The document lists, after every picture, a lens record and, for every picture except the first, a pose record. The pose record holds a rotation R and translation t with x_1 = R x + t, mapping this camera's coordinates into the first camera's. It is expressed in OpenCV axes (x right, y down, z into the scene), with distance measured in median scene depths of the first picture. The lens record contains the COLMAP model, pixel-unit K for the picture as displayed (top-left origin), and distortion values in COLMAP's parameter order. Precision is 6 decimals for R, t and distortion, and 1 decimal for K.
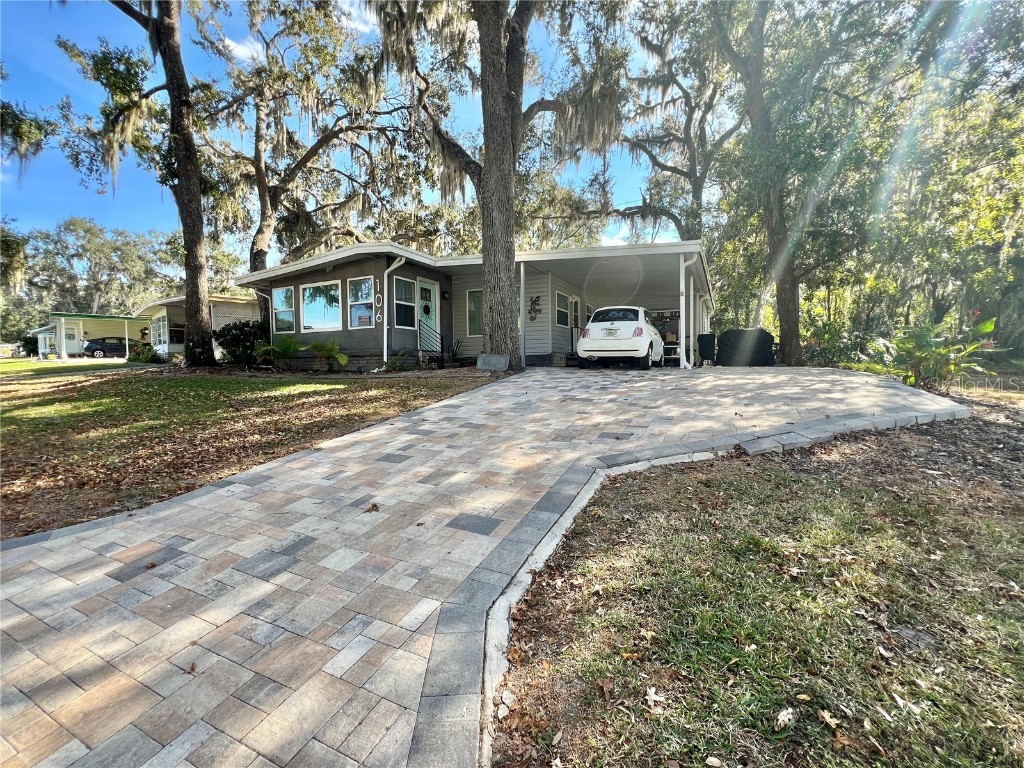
lens RADIAL K [[443.5, 0, 512.0], [0, 443.5, 384.0], [0, 0, 1]] dist [-0.010180, -0.000257]
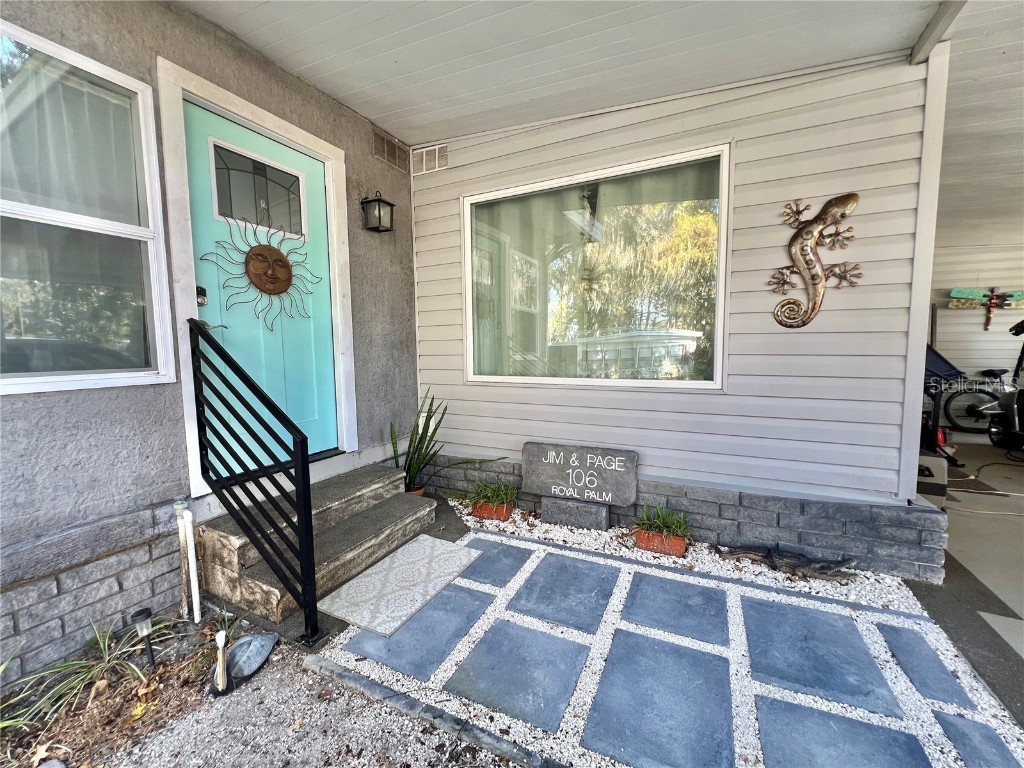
lens RADIAL K [[409.1, 0, 512.0], [0, 409.1, 384.0], [0, 0, 1]] dist [-0.000228, 0.000068]
pose [[0.999968, 0.002104, -0.007733, -0.049184], [-0.001753, 0.998980, 0.045115, -0.078483], [0.007820, -0.045100, 0.998952, 0.513328]]
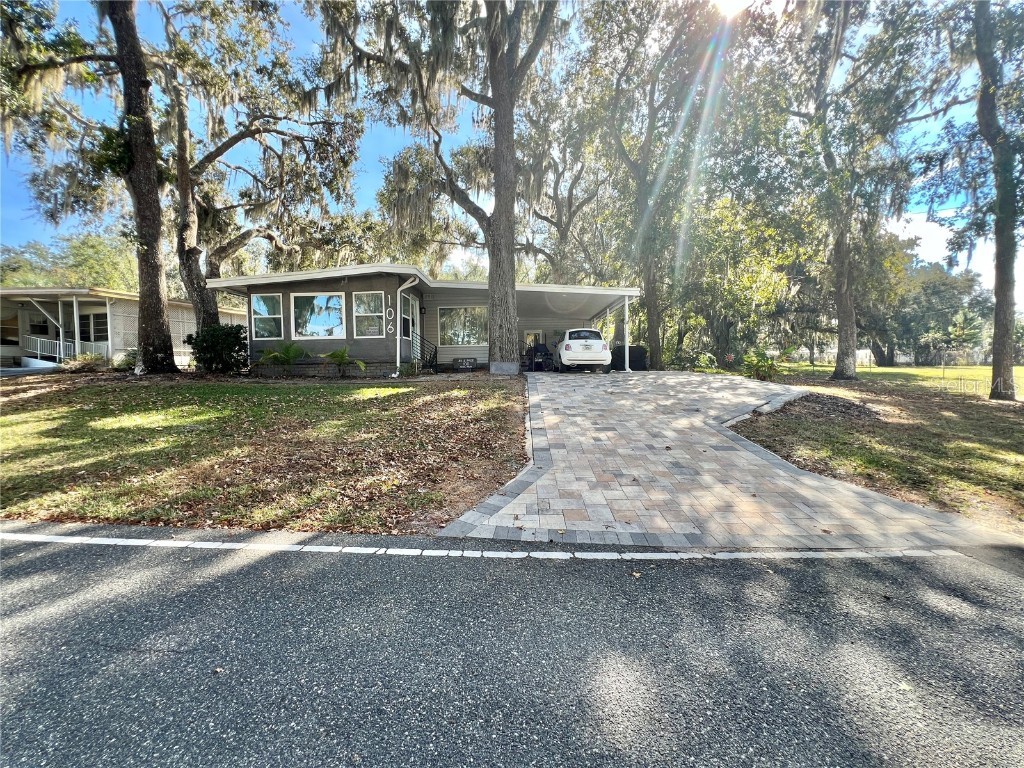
lens RADIAL K [[409.1, 0, 512.0], [0, 409.1, 384.0], [0, 0, 1]] dist [-0.000228, 0.000068]
pose [[0.909724, -0.016834, 0.414872, -0.257035], [0.021252, 0.999756, -0.006034, 0.002492], [-0.414669, 0.014306, 0.909860, -0.047603]]
